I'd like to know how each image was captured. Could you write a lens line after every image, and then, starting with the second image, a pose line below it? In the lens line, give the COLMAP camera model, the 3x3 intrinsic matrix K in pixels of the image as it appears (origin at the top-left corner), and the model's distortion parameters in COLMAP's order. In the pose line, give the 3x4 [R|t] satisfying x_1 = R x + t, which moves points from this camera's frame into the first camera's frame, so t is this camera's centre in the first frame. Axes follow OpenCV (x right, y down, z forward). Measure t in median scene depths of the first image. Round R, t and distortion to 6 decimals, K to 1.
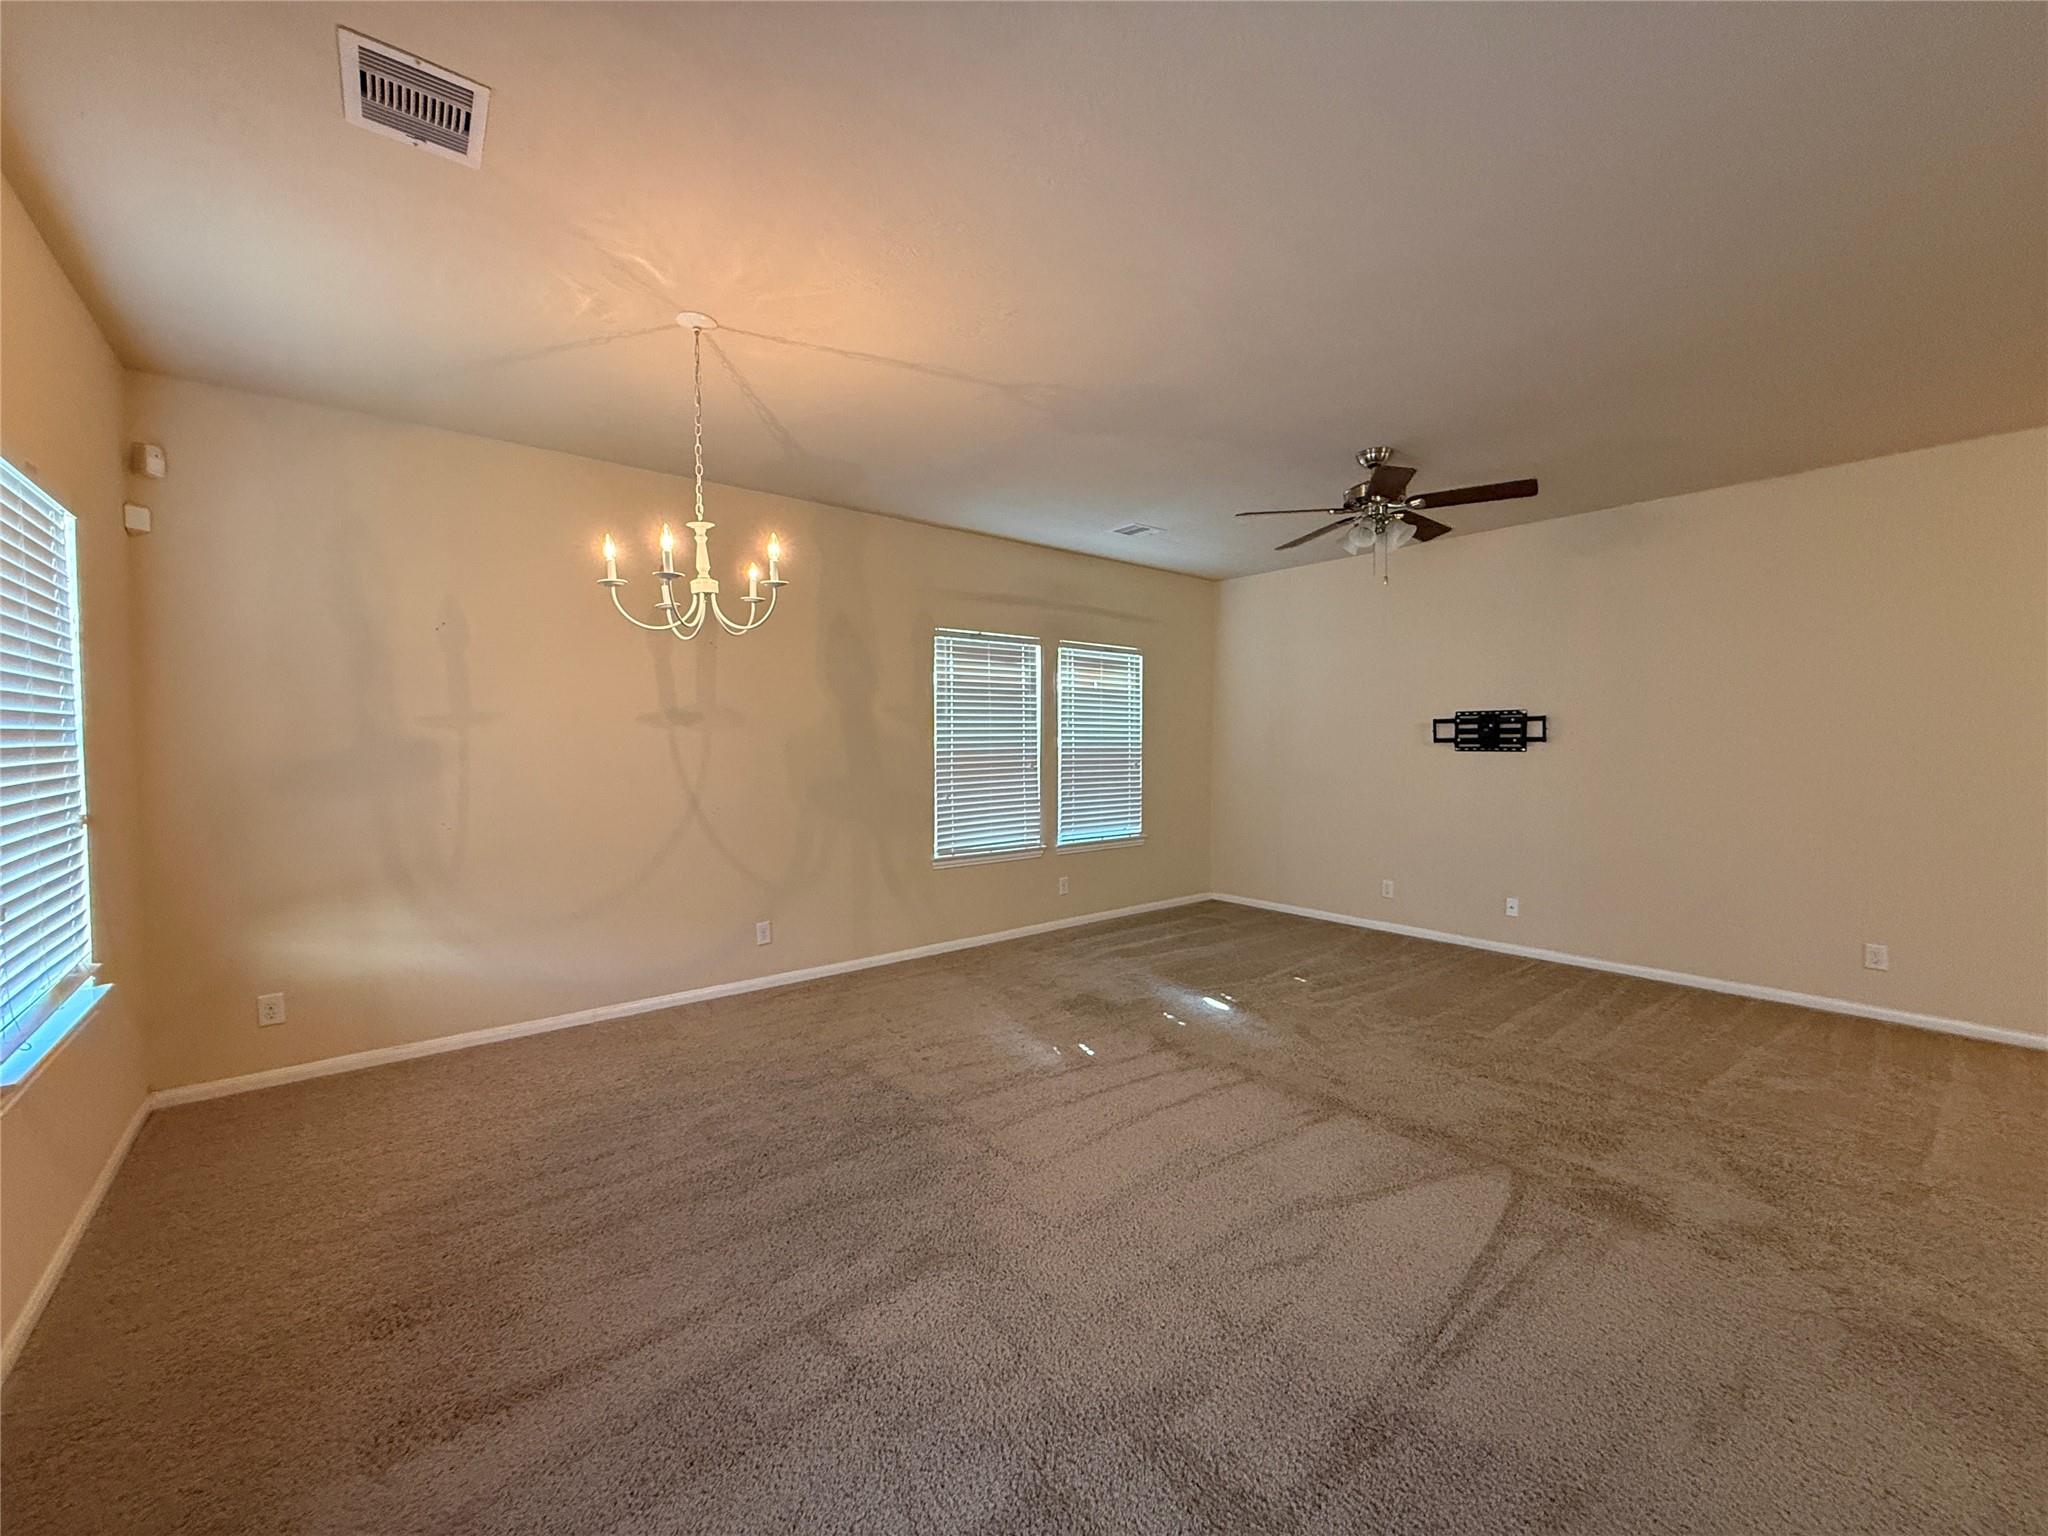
lens RADIAL K [[820.1, 0, 1021.9], [0, 820.1, 766.4], [0, 0, 1]] dist [0.000742, 0.000228]
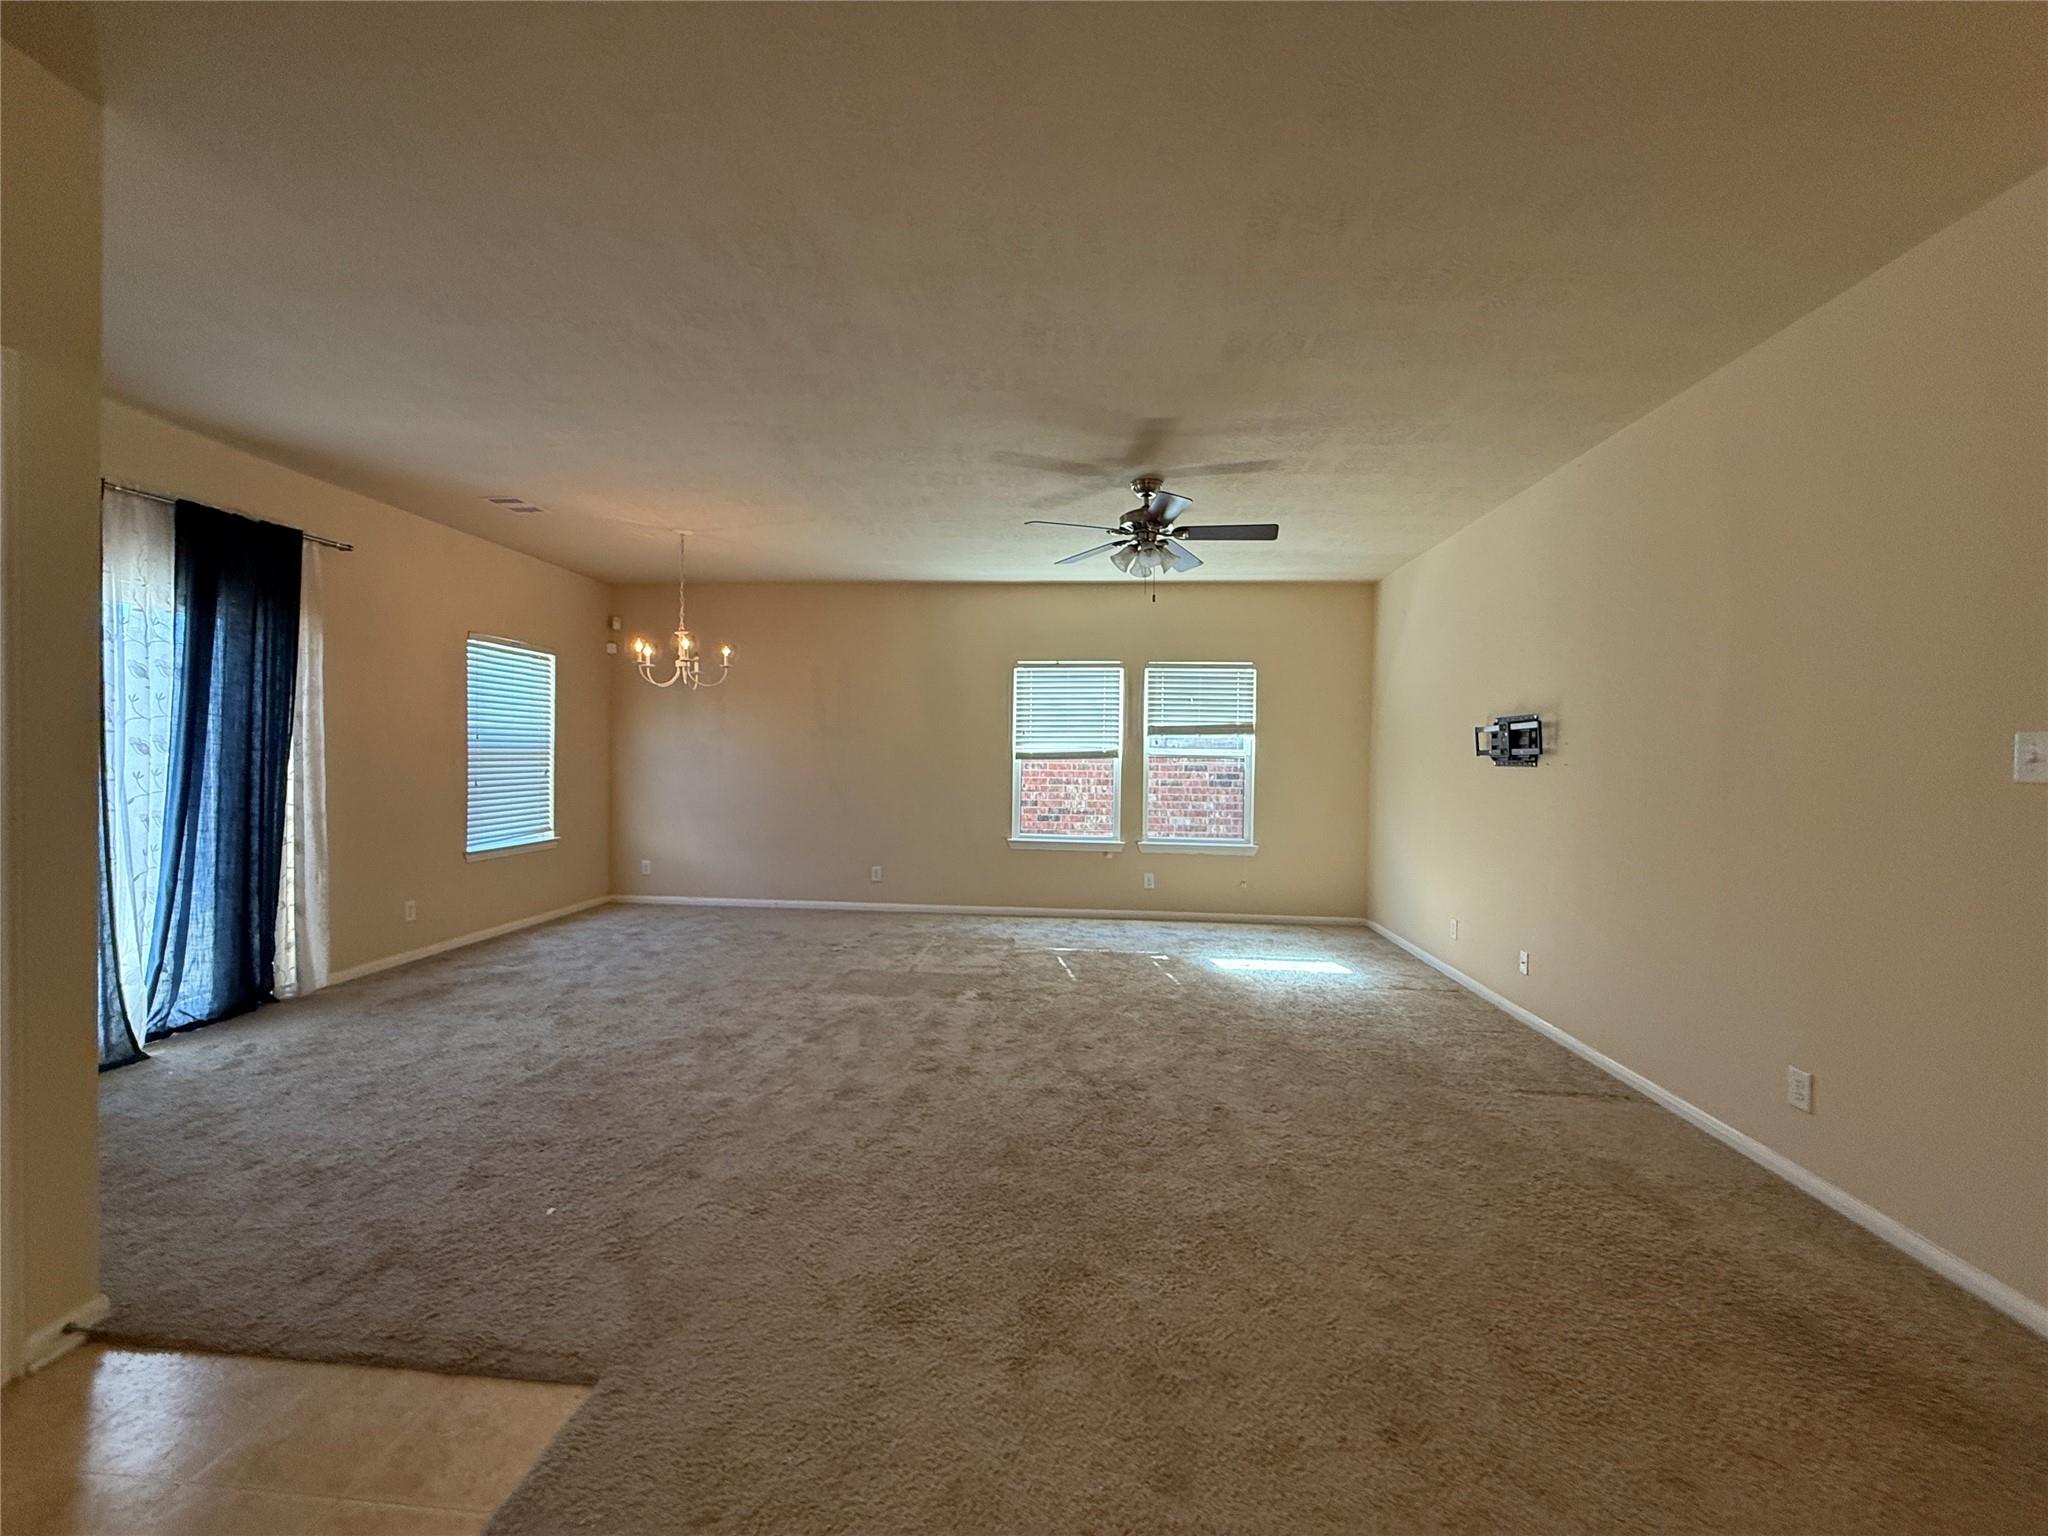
lens RADIAL K [[820.5, 0, 1023.7], [0, 820.5, 761.8], [0, 0, 1]] dist [0.003756, -0.000013]
pose [[0.721032, 0.015864, -0.692720, 1.338474], [-0.036765, 0.999205, -0.015386, 0.014326], [0.691925, 0.036562, 0.721043, 0.123010]]
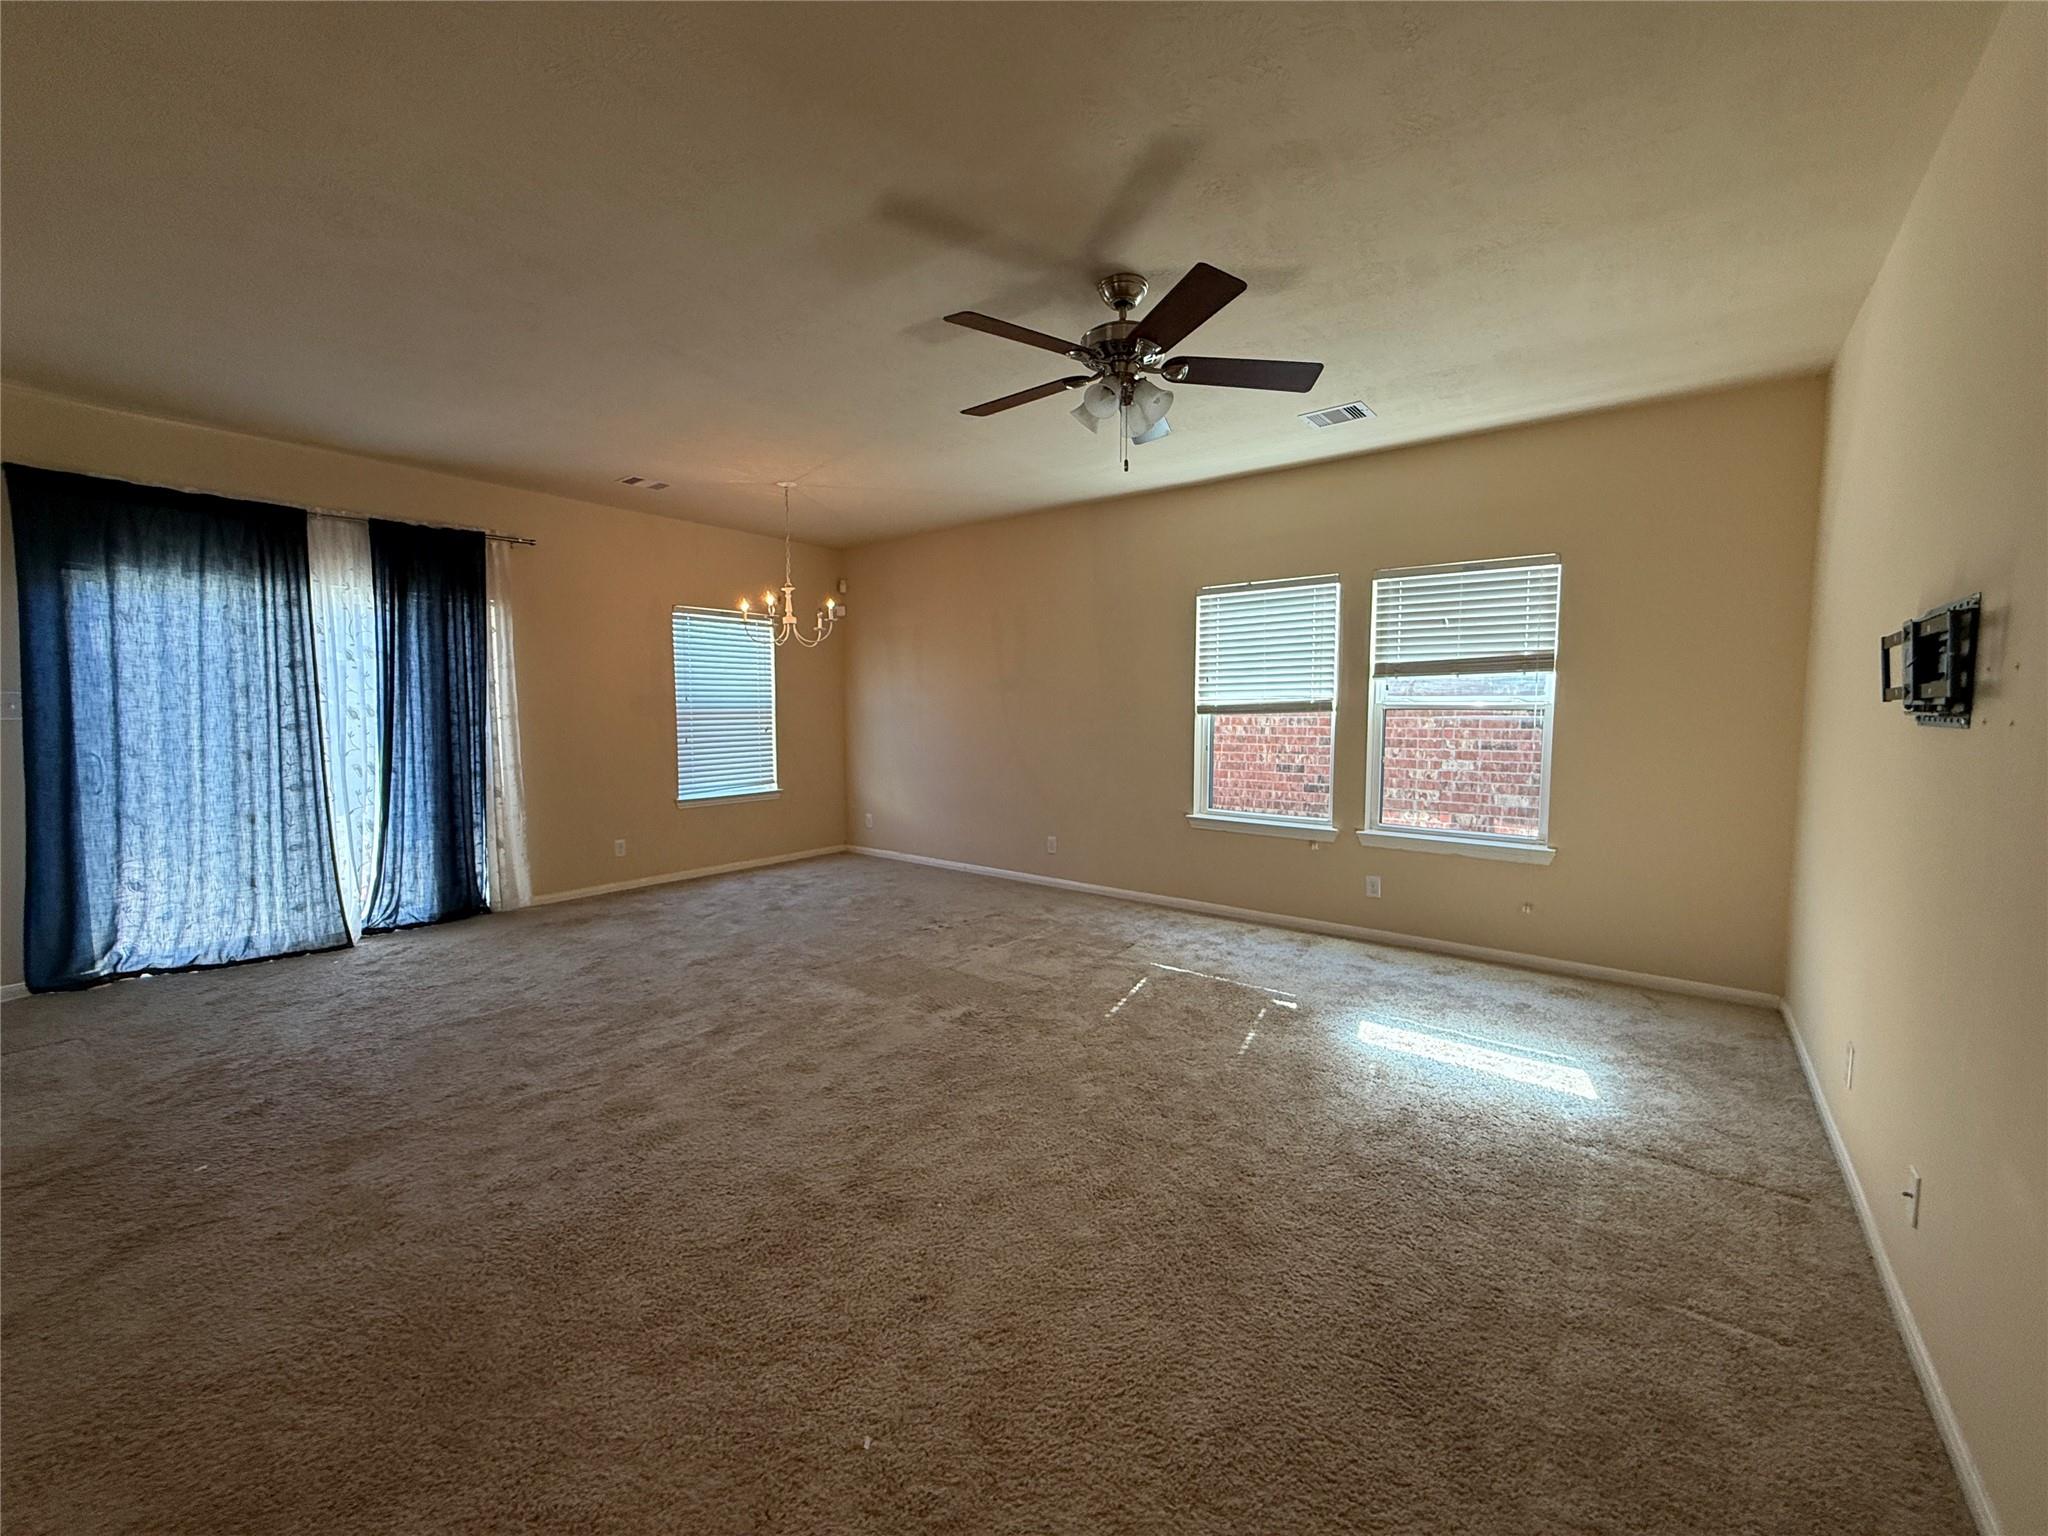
lens RADIAL K [[820.1, 0, 1021.9], [0, 820.1, 766.4], [0, 0, 1]] dist [0.000742, 0.000228]
pose [[0.217220, 0.073562, -0.973347, 1.396243], [-0.030965, 0.997174, 0.068453, -0.021224], [0.975631, 0.015270, 0.218884, 0.945189]]
